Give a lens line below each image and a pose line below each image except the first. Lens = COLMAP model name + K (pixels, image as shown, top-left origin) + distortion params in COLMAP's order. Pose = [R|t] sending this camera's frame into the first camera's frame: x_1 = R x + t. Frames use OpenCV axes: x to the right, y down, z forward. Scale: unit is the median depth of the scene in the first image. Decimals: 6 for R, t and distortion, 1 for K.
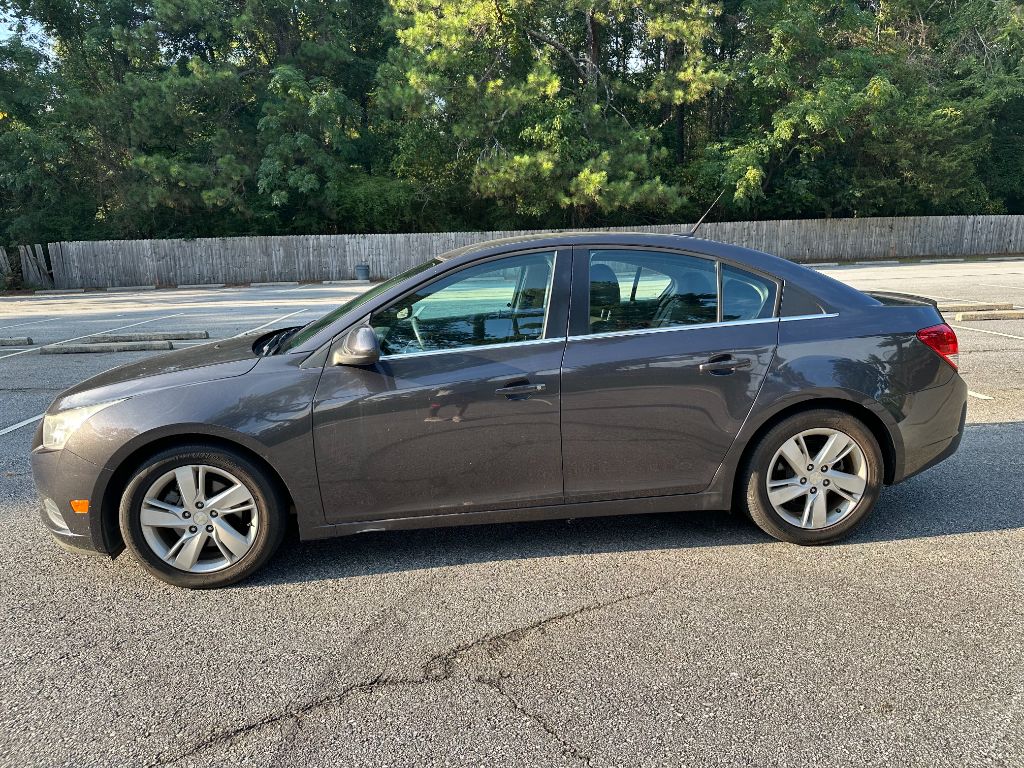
lens RADIAL K [[716.3, 0, 516.7], [0, 716.3, 384.1], [0, 0, 1]] dist [-0.051881, 0.005646]
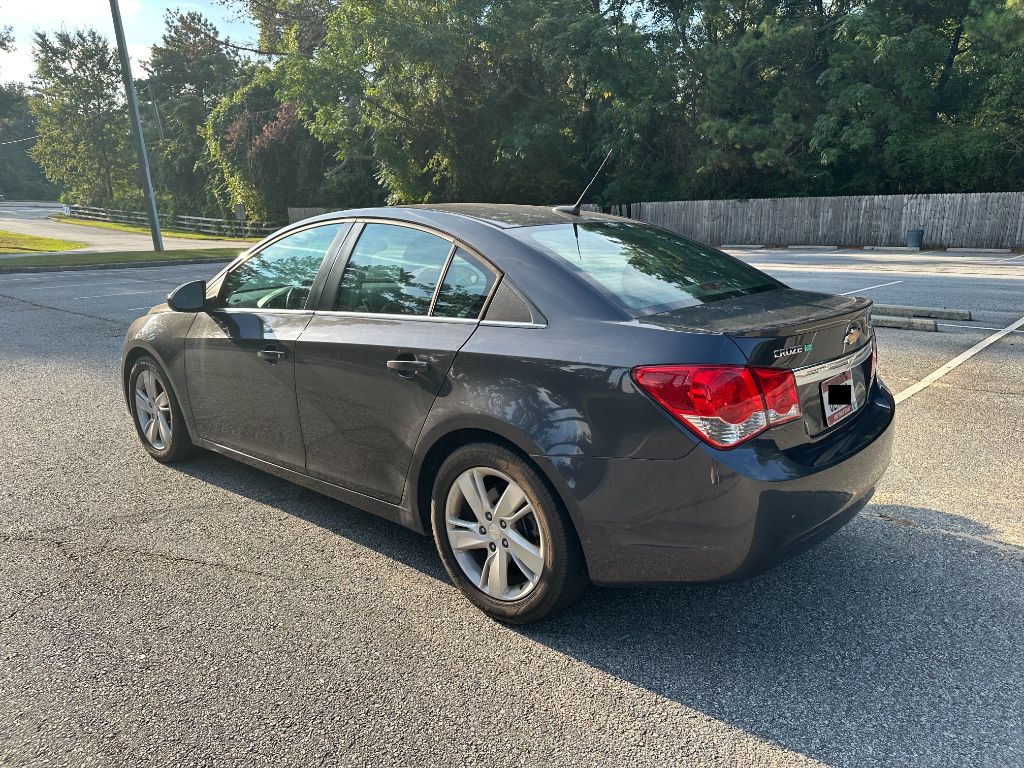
lens RADIAL K [[716.3, 0, 517.6], [0, 716.3, 388.7], [0, 0, 1]] dist [-0.051881, 0.005646]
pose [[0.680517, 0.170804, -0.712546, 0.646219], [-0.127077, 0.985227, 0.114803, -0.074246], [0.721629, 0.012423, 0.692169, 0.327713]]
